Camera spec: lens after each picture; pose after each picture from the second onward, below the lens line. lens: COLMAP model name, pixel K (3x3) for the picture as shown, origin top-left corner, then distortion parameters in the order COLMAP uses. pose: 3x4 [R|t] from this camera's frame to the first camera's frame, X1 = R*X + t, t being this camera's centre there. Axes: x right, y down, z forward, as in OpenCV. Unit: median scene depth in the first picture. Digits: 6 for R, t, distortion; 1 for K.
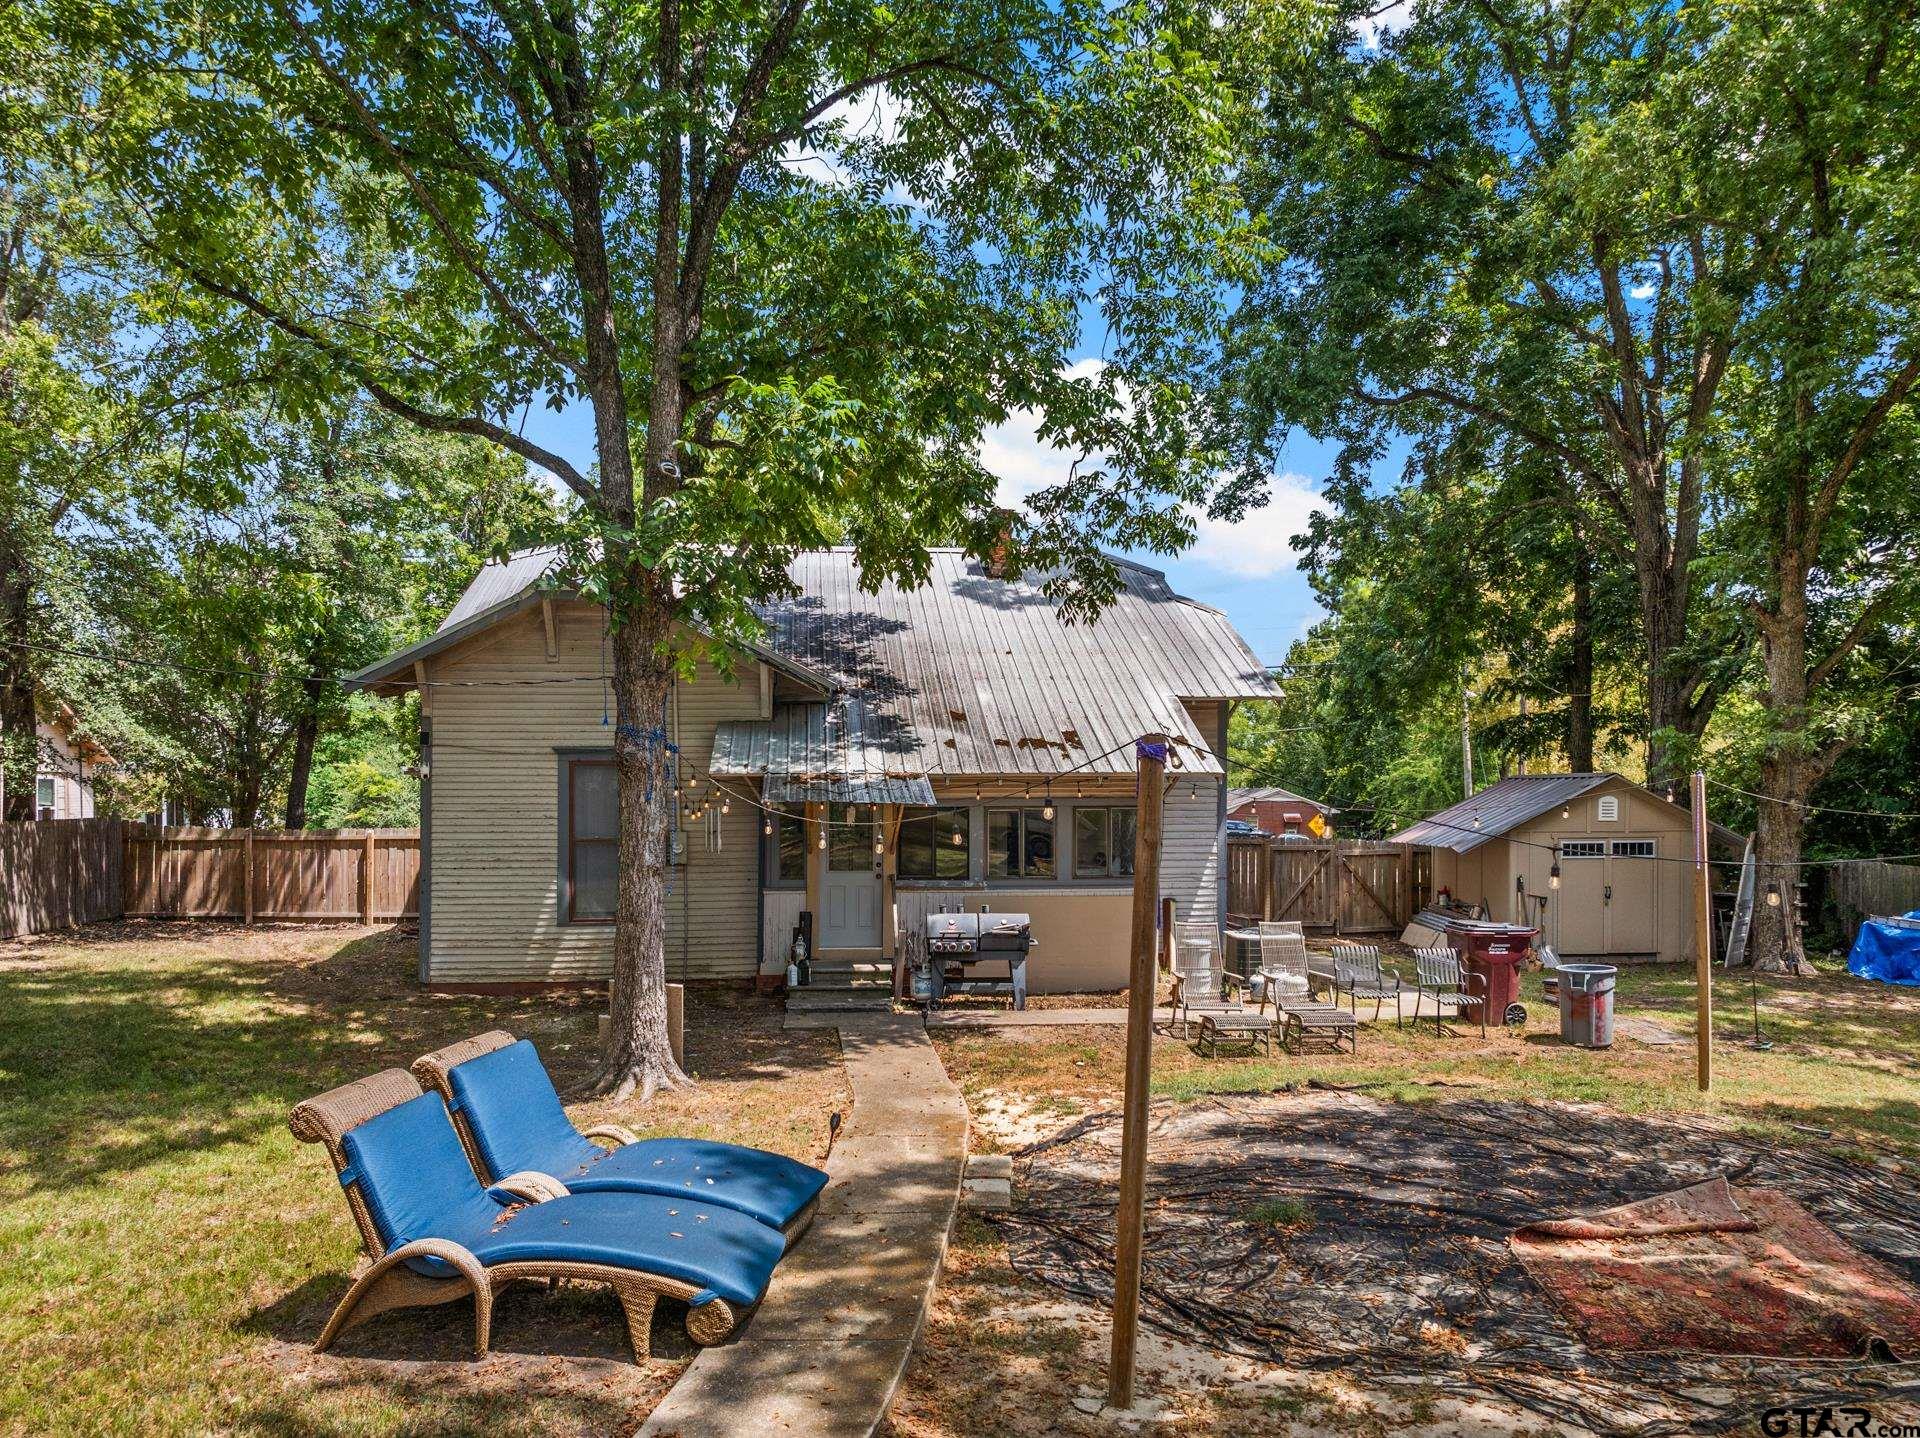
lens RADIAL K [[1321.2, 0, 955.7], [0, 1321.2, 789.1], [0, 0, 1]] dist [-0.052552, -0.000437]
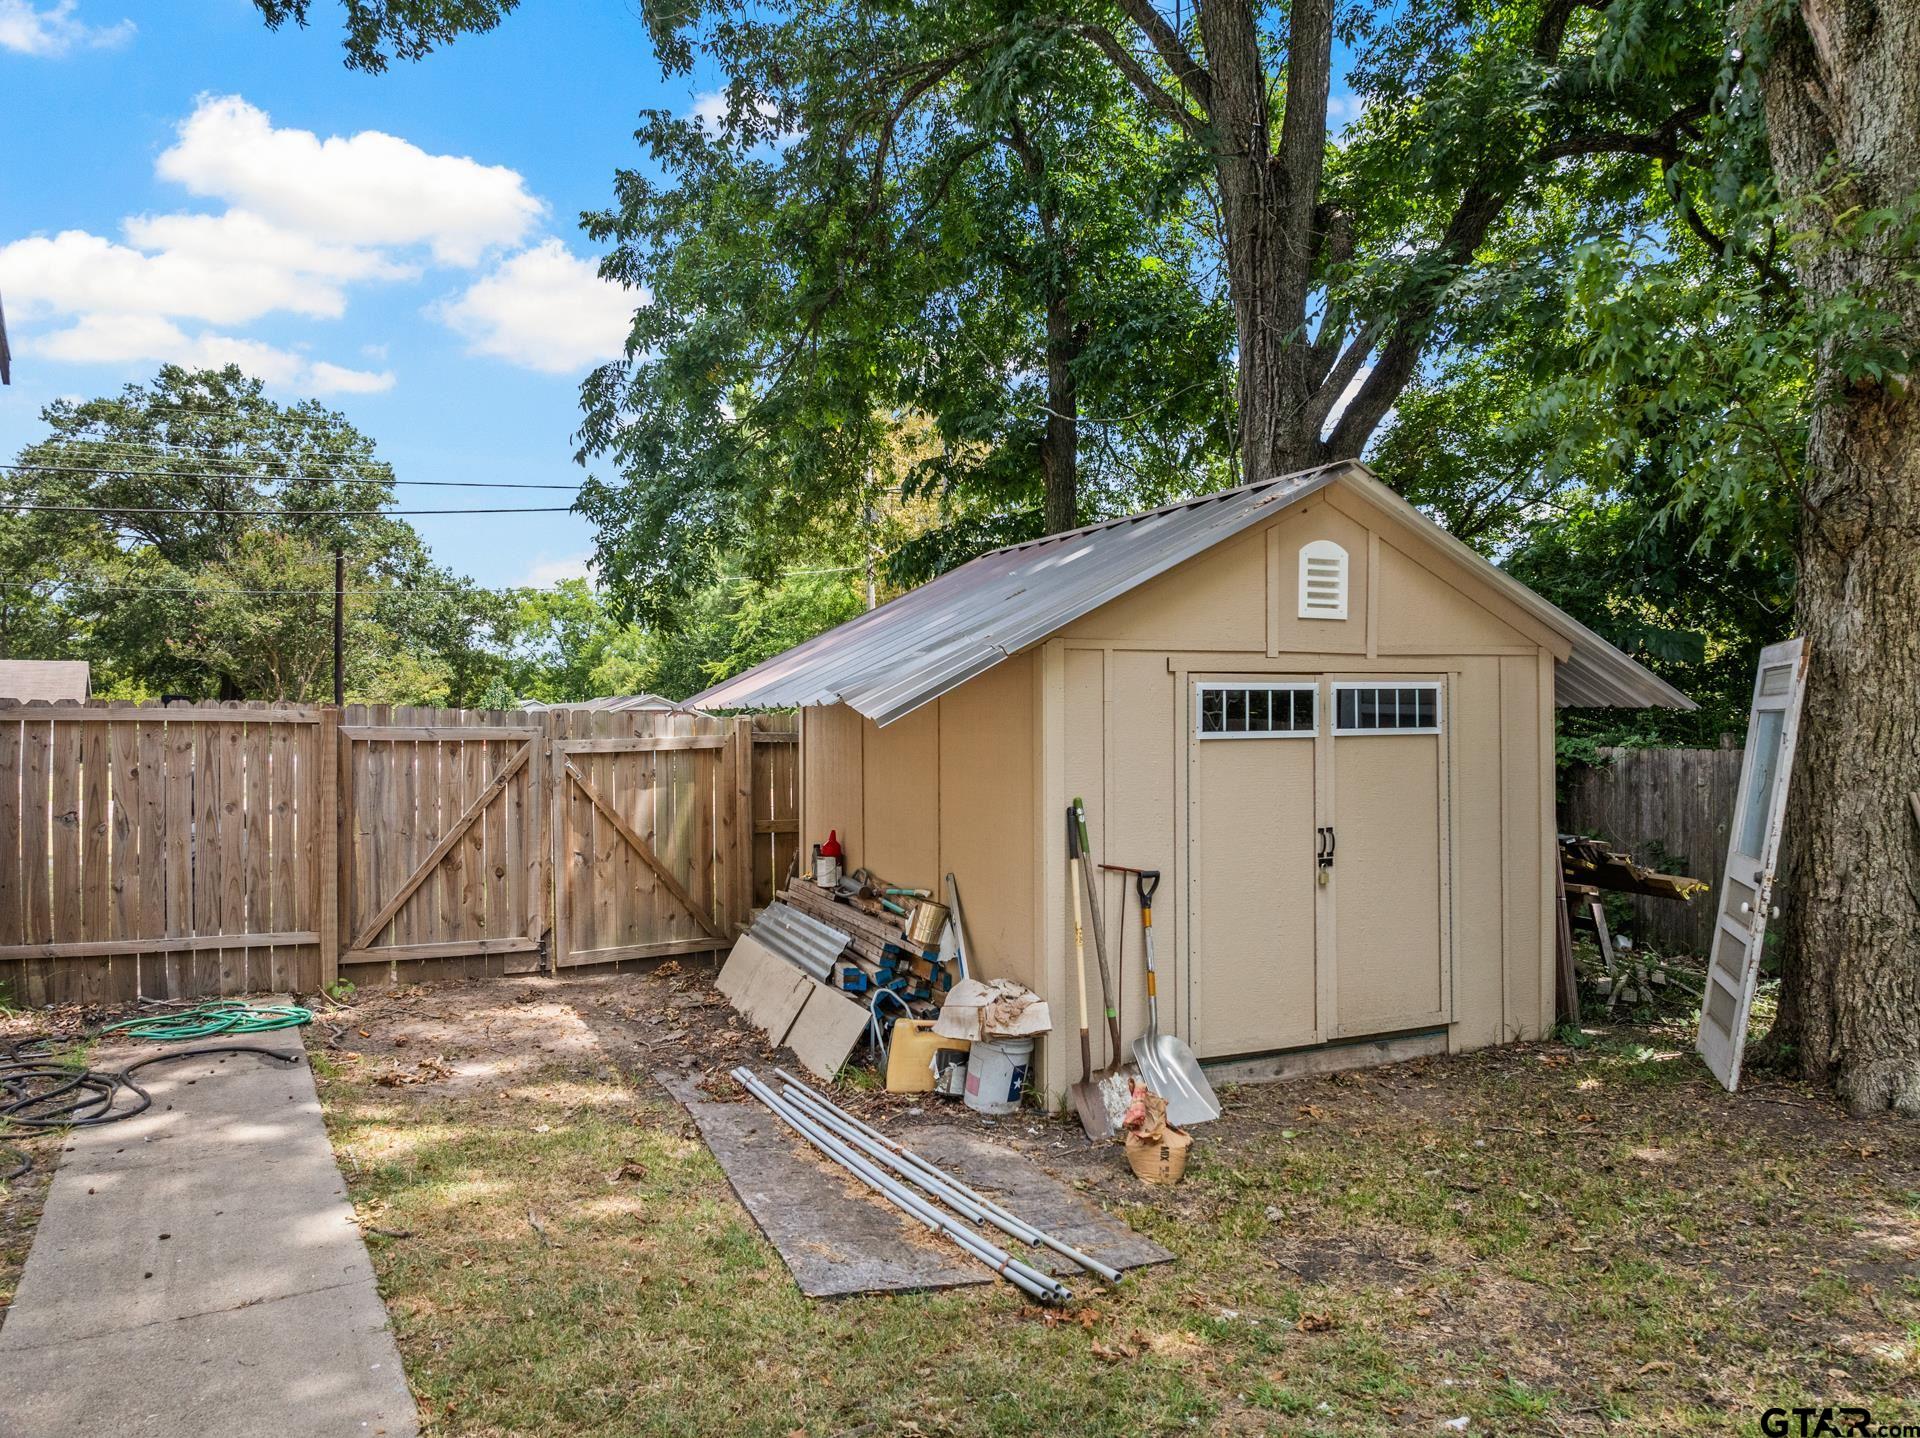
lens RADIAL K [[1336.6, 0, 960.0], [0, 1336.6, 719.0], [0, 0, 1]] dist [-0.052347, 0.000001]
pose [[0.902512, -0.001310, 0.430663, 0.271153], [-0.000506, 0.999991, 0.004103, 0.045393], [-0.430665, -0.003921, 0.902503, 0.718230]]
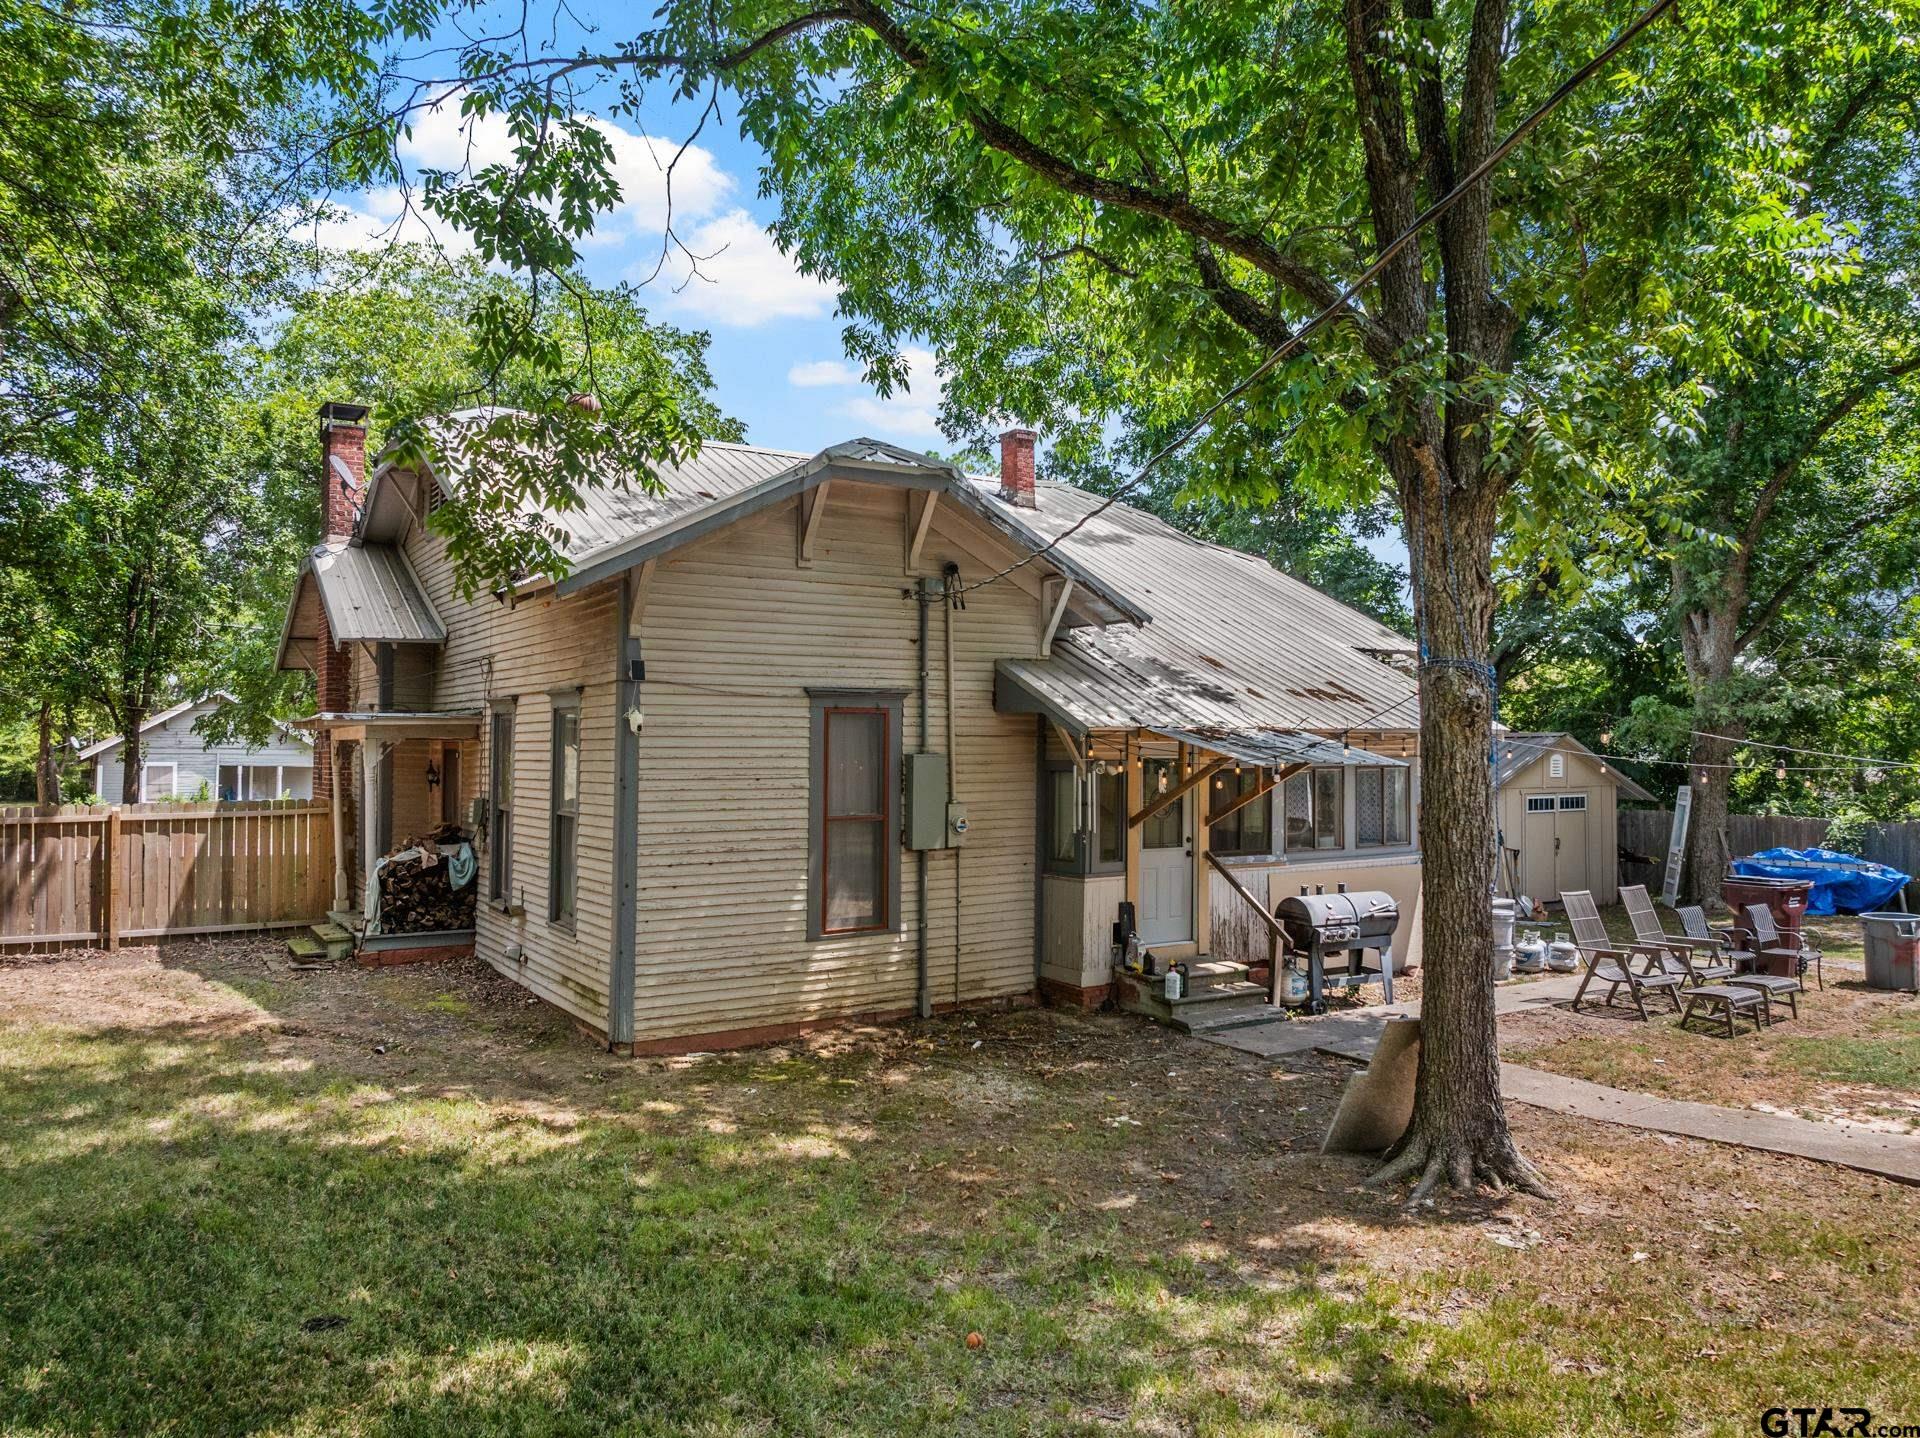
lens RADIAL K [[1336.6, 0, 960.0], [0, 1336.6, 719.0], [0, 0, 1]] dist [-0.052347, 0.000001]
pose [[0.877244, 0.013155, 0.479864, -0.451140], [-0.004829, 0.999816, -0.018580, -0.001660], [-0.480020, 0.013981, 0.877146, 0.258218]]
